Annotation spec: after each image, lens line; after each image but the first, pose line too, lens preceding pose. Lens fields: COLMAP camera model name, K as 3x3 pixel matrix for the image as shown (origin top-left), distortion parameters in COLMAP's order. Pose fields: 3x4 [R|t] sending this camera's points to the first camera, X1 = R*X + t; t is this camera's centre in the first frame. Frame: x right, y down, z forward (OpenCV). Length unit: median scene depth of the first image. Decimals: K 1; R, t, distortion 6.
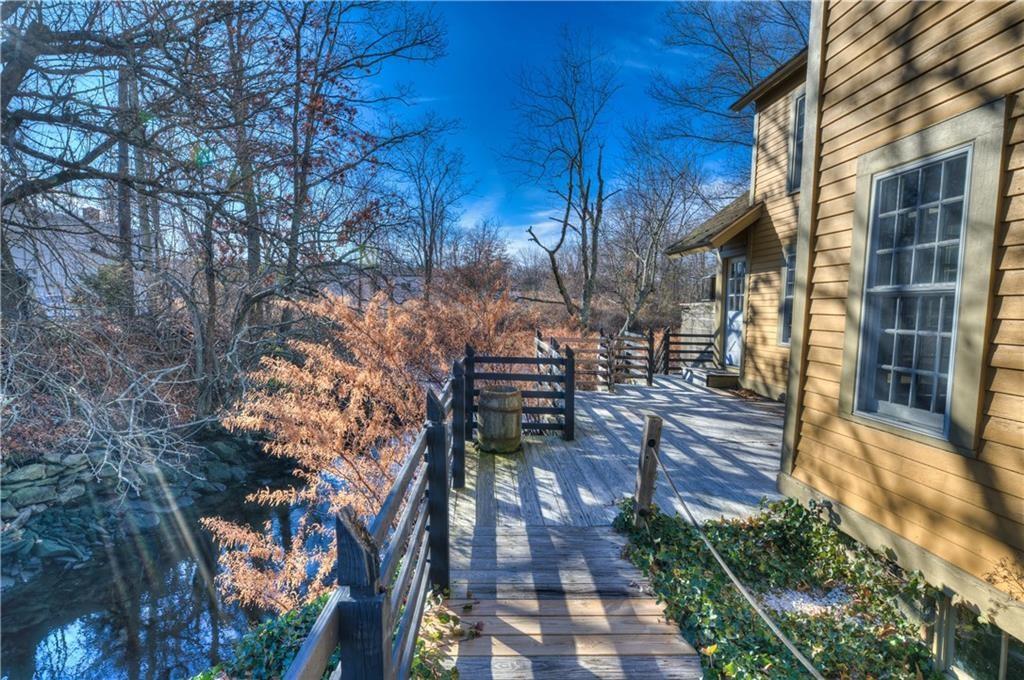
lens RADIAL K [[581.5, 0, 505.4], [0, 581.5, 349.1], [0, 0, 1]] dist [-0.019486, -0.002318]
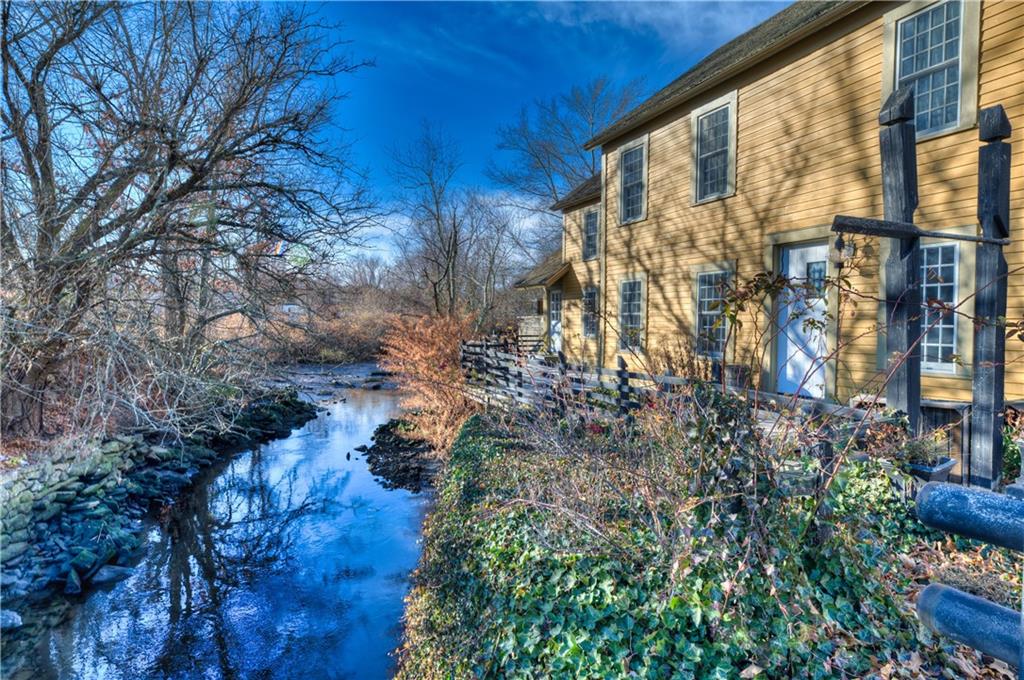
lens RADIAL K [[581.5, 0, 511.2], [0, 581.5, 335.9], [0, 0, 1]] dist [-0.019486, -0.002318]
pose [[0.931150, -0.027126, 0.363626, -0.408553], [0.043138, 0.998421, -0.035984, 0.041185], [-0.362076, 0.049193, 0.930850, -0.647118]]
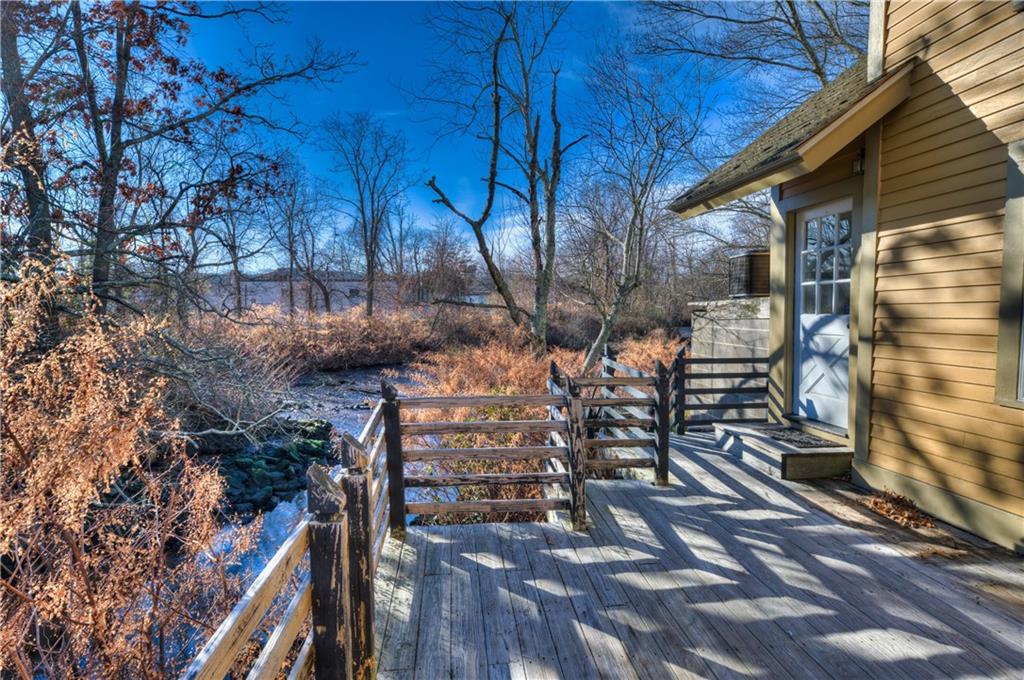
lens RADIAL K [[581.5, 0, 518.5], [0, 581.5, 349.0], [0, 0, 1]] dist [-0.019486, -0.002318]
pose [[0.997009, -0.033412, 0.069696, 0.111100], [0.033889, 0.999410, -0.005673, -0.045974], [-0.069465, 0.008018, 0.997552, 0.573634]]
